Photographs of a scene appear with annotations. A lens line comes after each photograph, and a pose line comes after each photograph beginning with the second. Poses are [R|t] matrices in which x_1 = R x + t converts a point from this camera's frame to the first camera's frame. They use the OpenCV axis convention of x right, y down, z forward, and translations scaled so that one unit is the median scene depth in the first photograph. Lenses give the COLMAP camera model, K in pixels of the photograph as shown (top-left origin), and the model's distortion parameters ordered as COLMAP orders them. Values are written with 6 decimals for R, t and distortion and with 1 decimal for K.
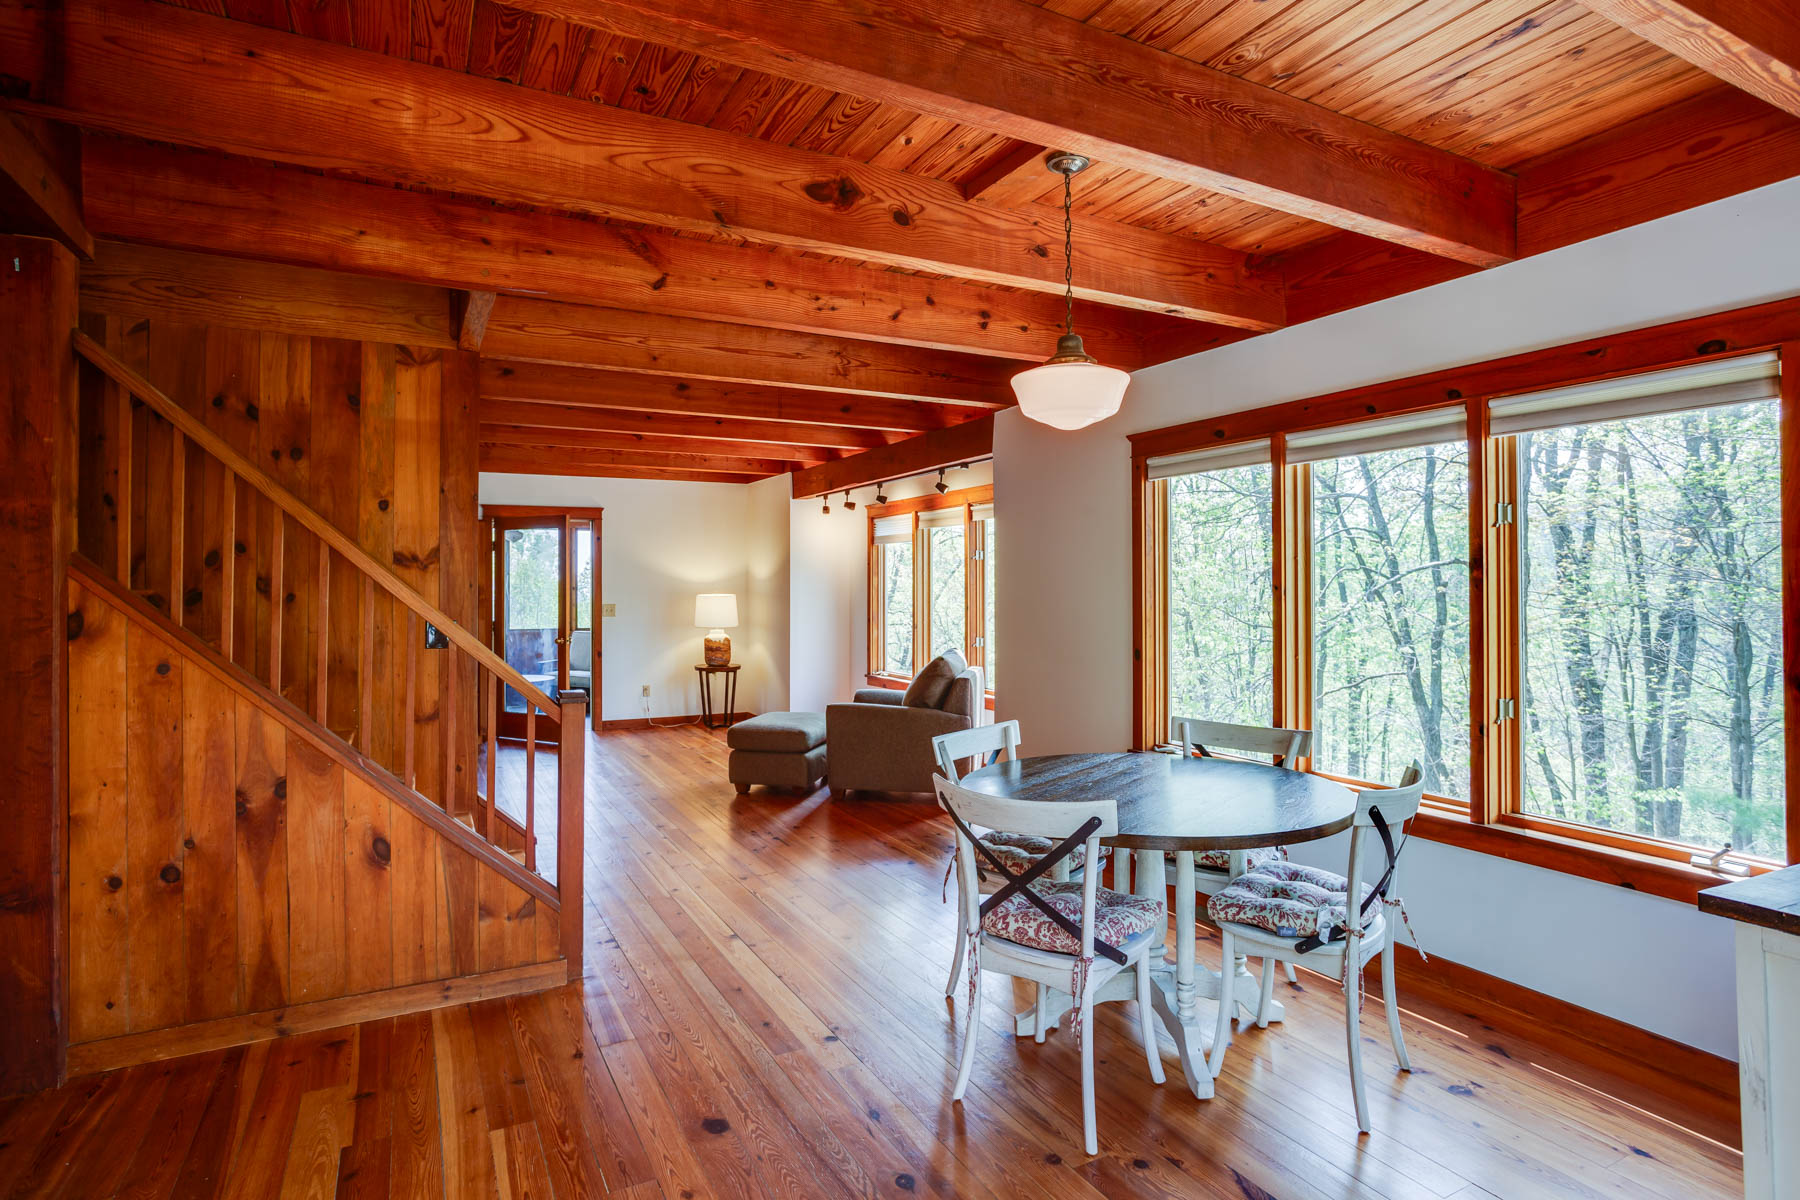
lens RADIAL K [[930.5, 0, 893.9], [0, 930.5, 590.3], [0, 0, 1]] dist [0.000356, 0.000025]
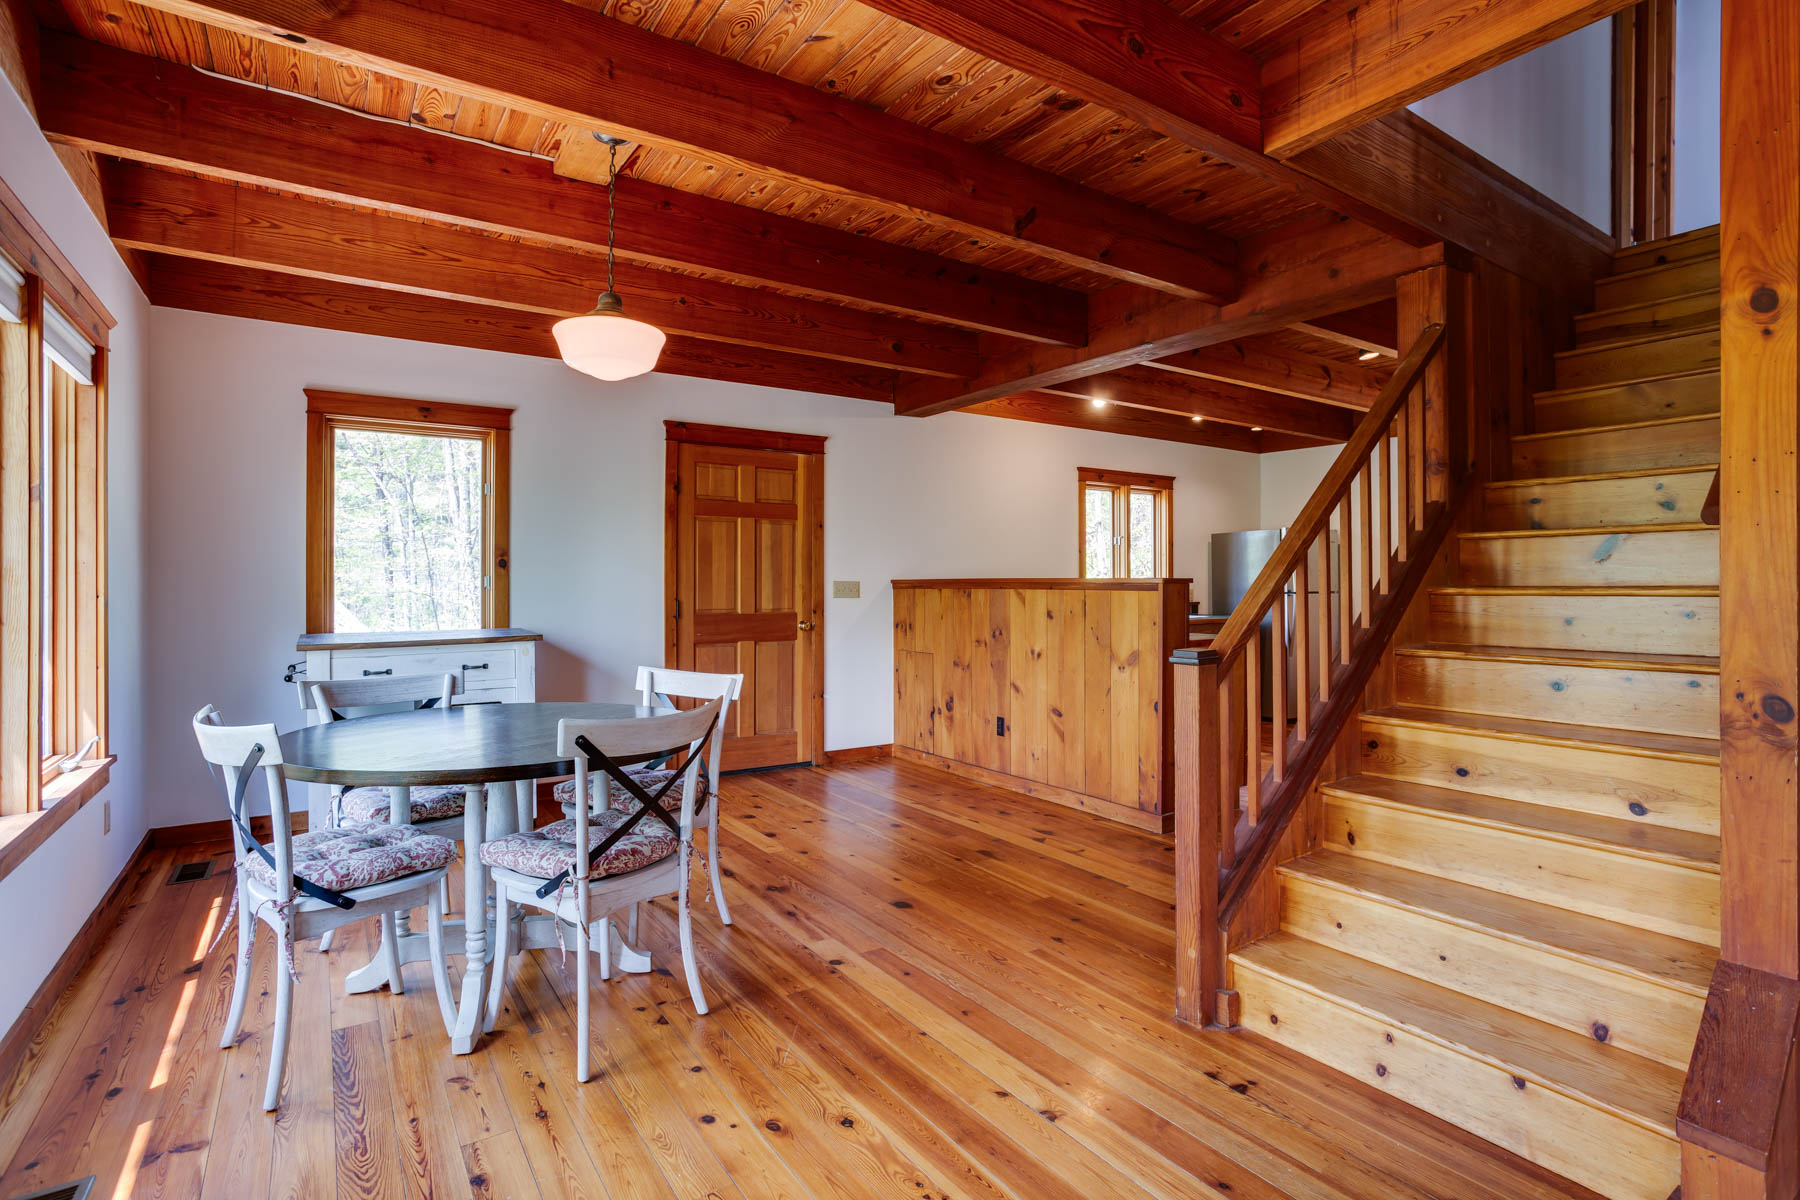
lens RADIAL K [[889.0, 0, 883.2], [0, 889.0, 572.1], [0, 0, 1]] dist [-0.013043, 0.001177]
pose [[-0.995514, -0.007027, -0.094348, -0.026850], [-0.006063, 0.999926, -0.010500, 0.072037], [0.094415, -0.009881, -0.995484, 2.161185]]
